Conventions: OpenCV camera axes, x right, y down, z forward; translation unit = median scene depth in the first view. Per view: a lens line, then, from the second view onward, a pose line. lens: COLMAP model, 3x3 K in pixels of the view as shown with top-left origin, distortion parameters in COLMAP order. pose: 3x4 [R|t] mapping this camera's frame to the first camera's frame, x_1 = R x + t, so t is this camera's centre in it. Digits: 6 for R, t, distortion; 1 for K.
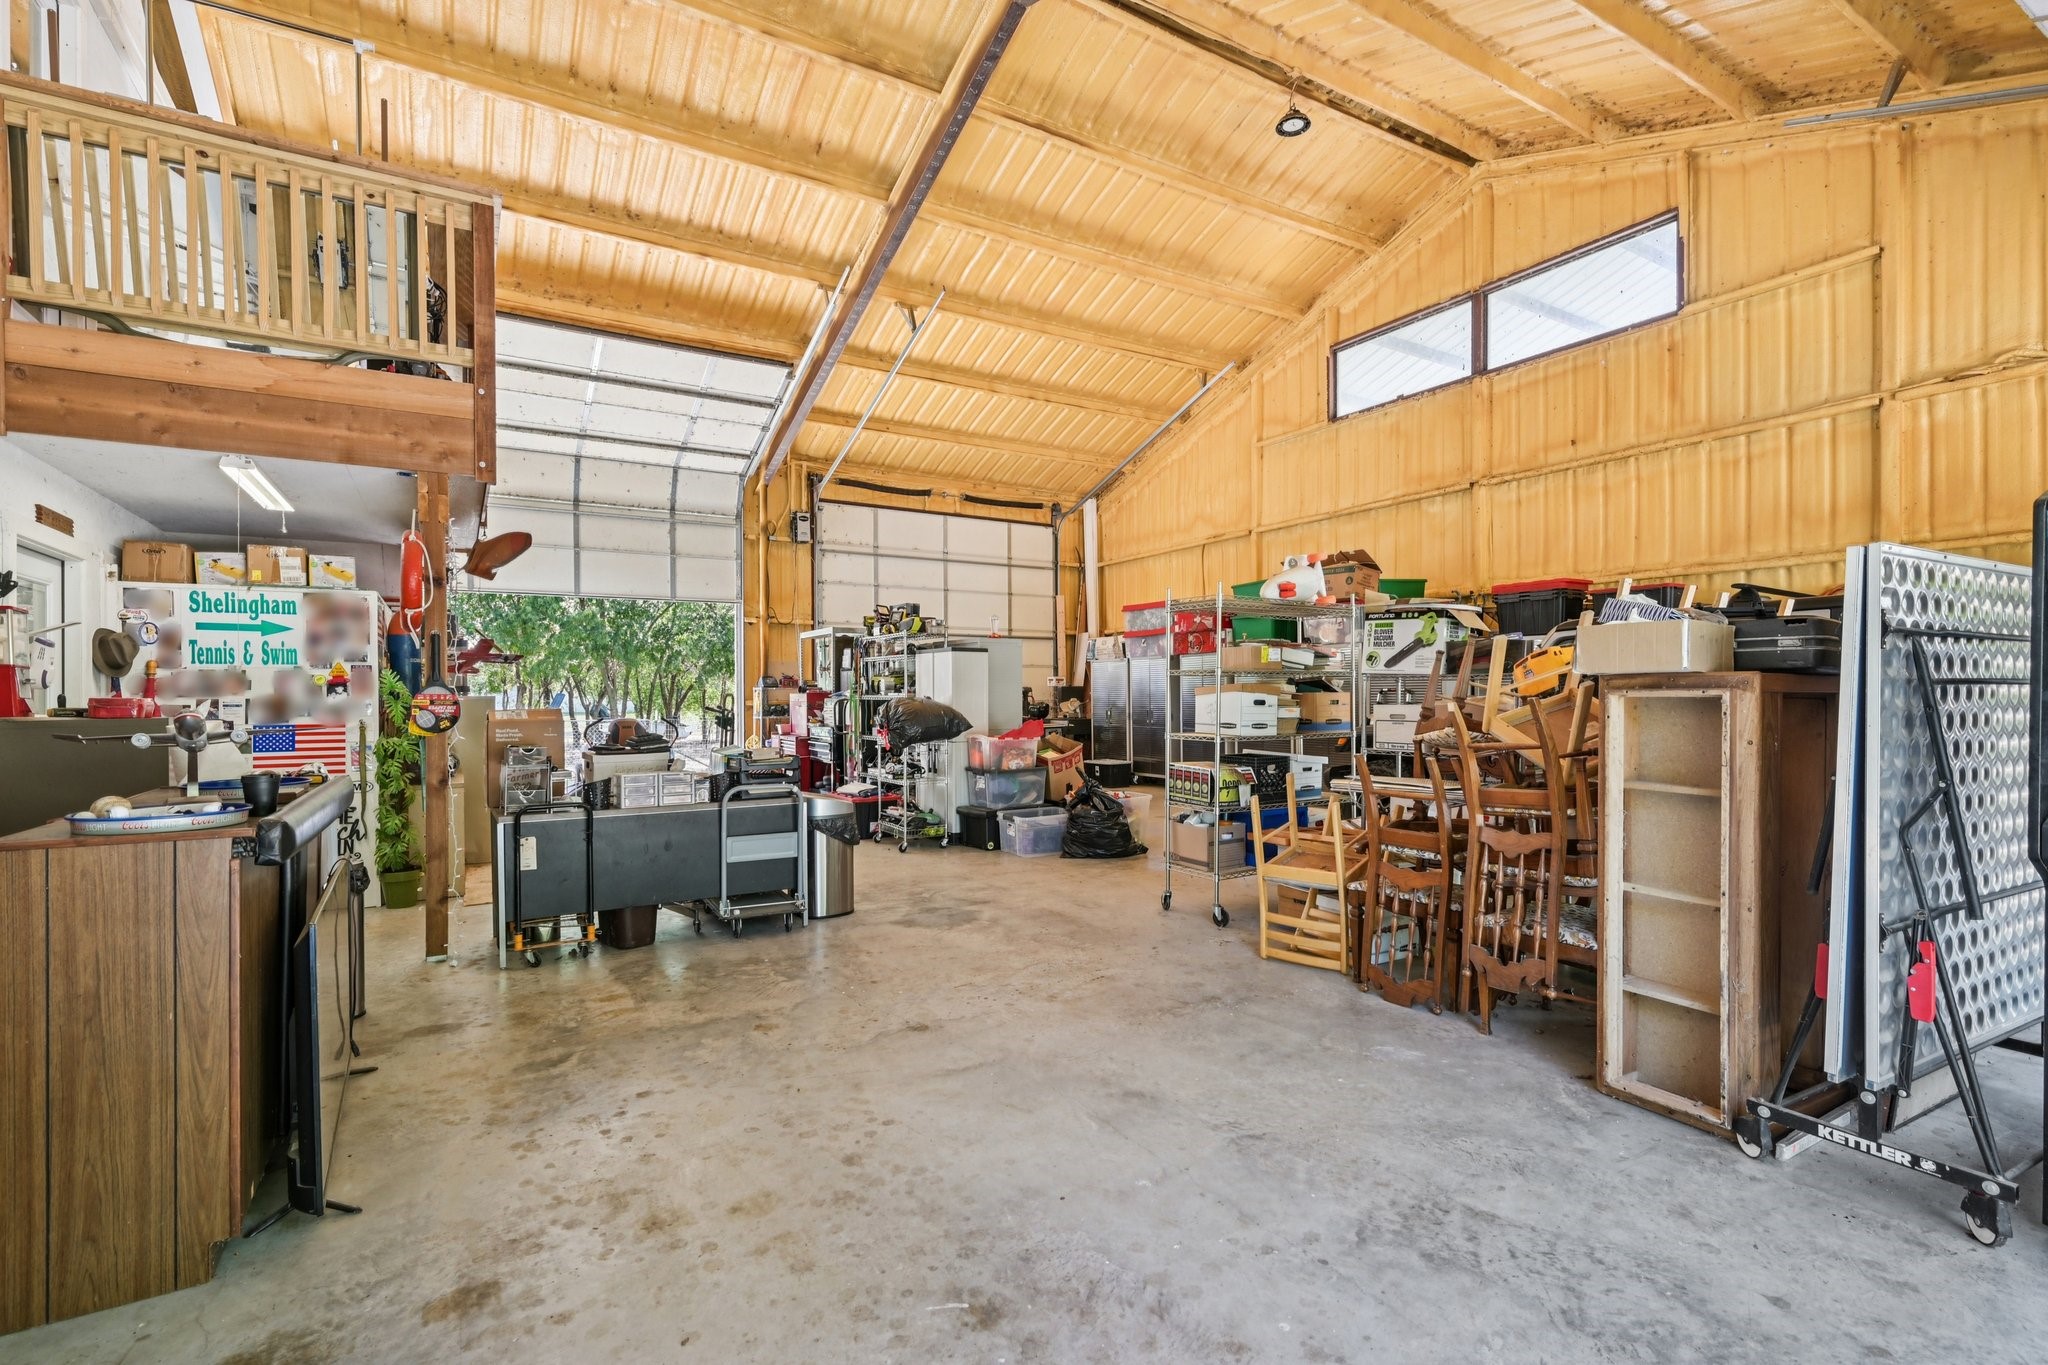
lens RADIAL K [[943.8, 0, 1022.7], [0, 943.8, 694.6], [0, 0, 1]] dist [0.001399, -0.000420]
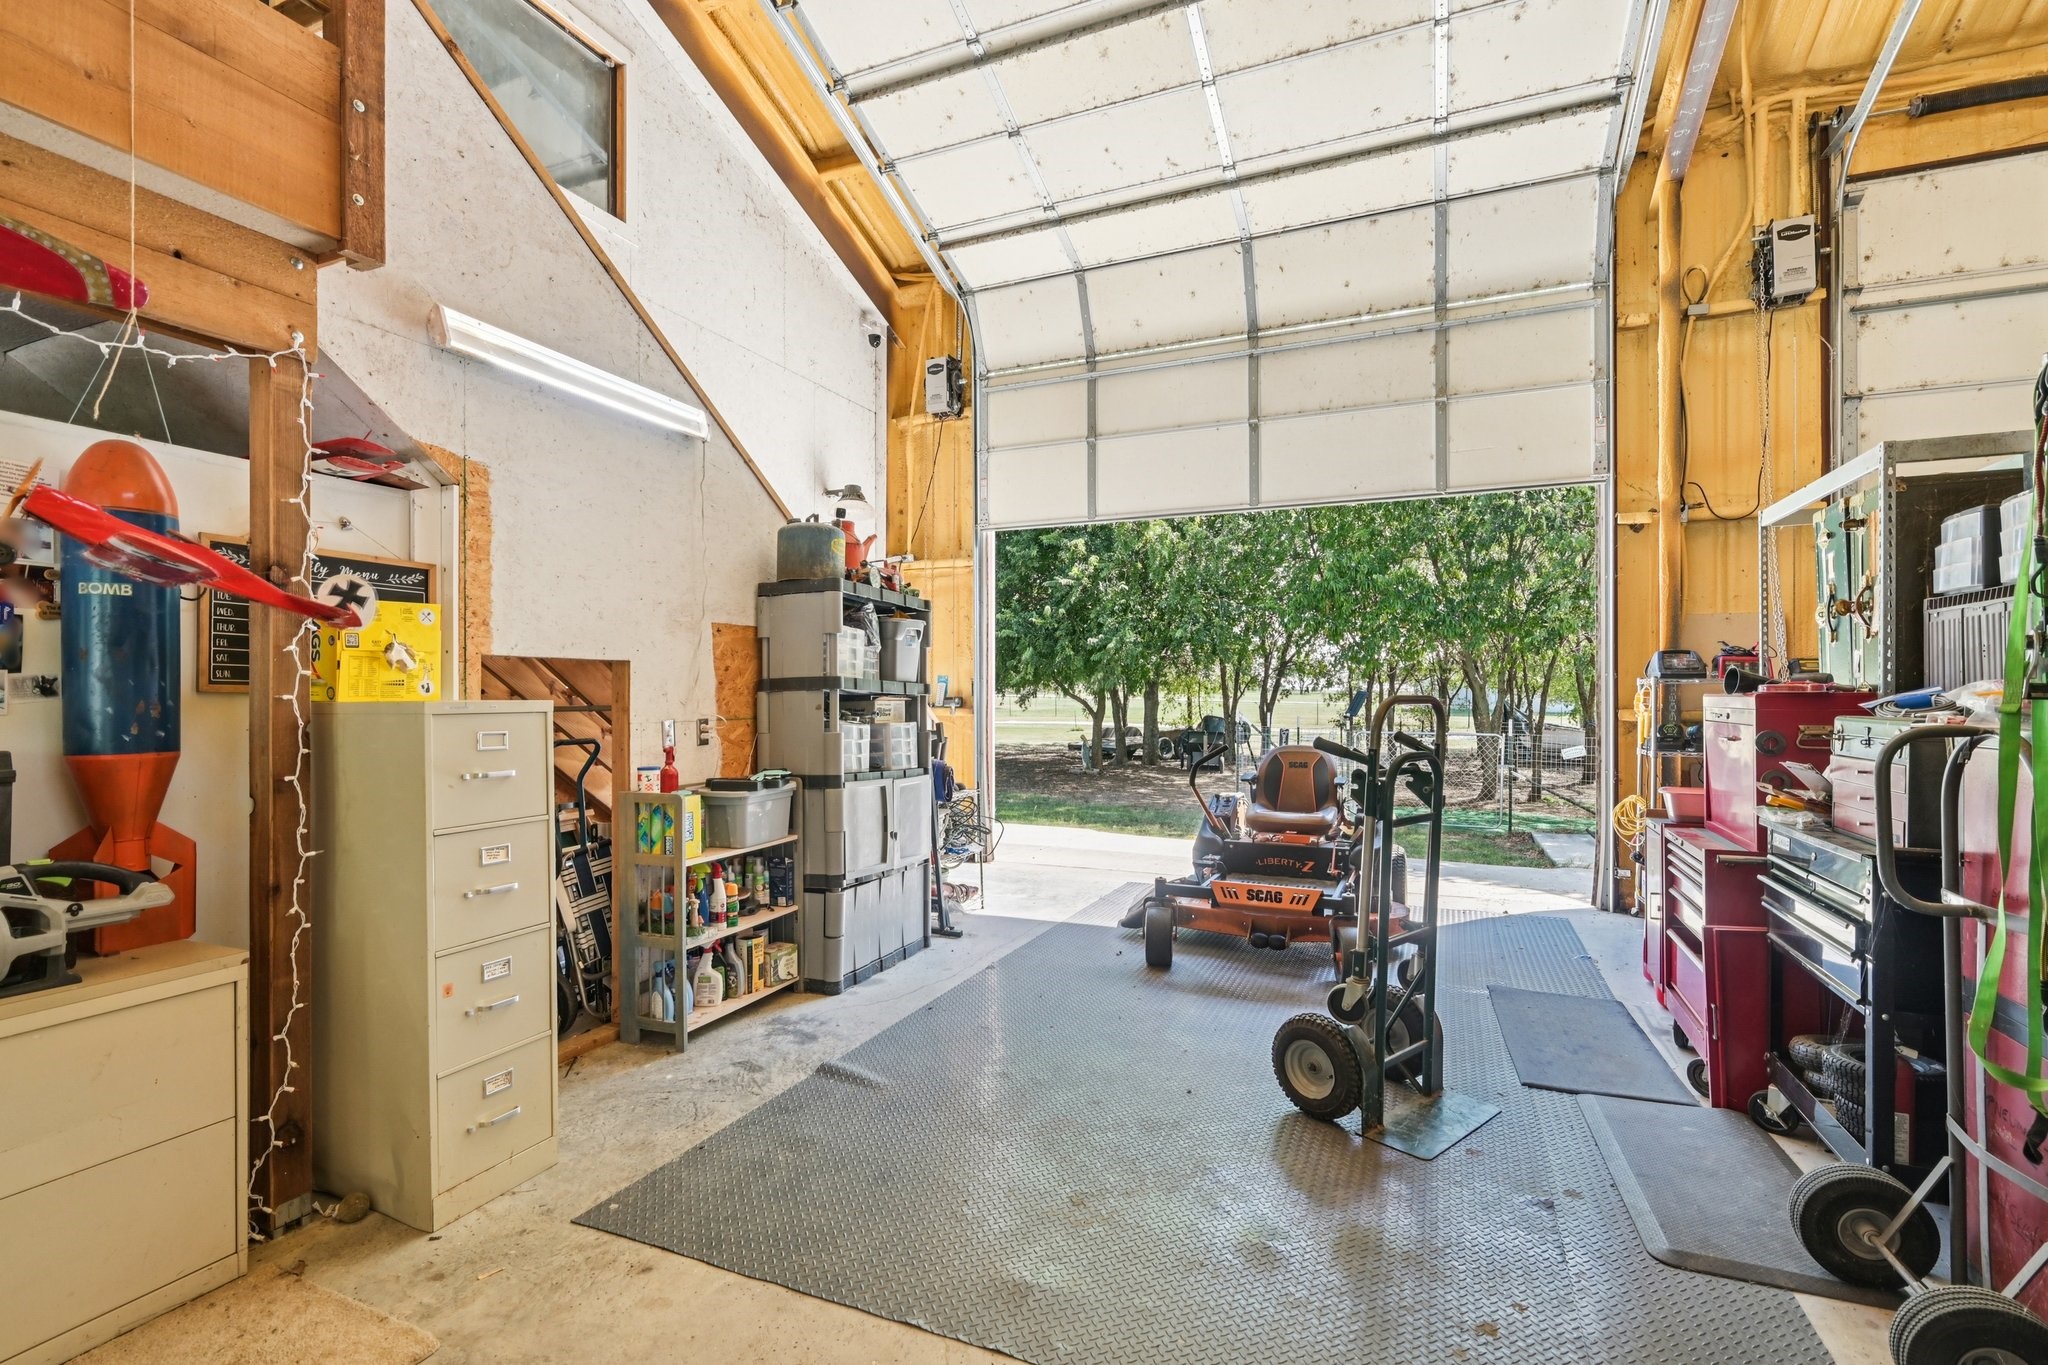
lens RADIAL K [[943.8, 0, 1024.0], [0, 943.8, 691.9], [0, 0, 1]] dist [0.001399, -0.000420]
pose [[0.581088, 0.003380, -0.813833, -0.106678], [-0.003053, 0.999993, 0.001973, -0.001681], [0.813835, 0.001338, 0.581095, 0.550886]]
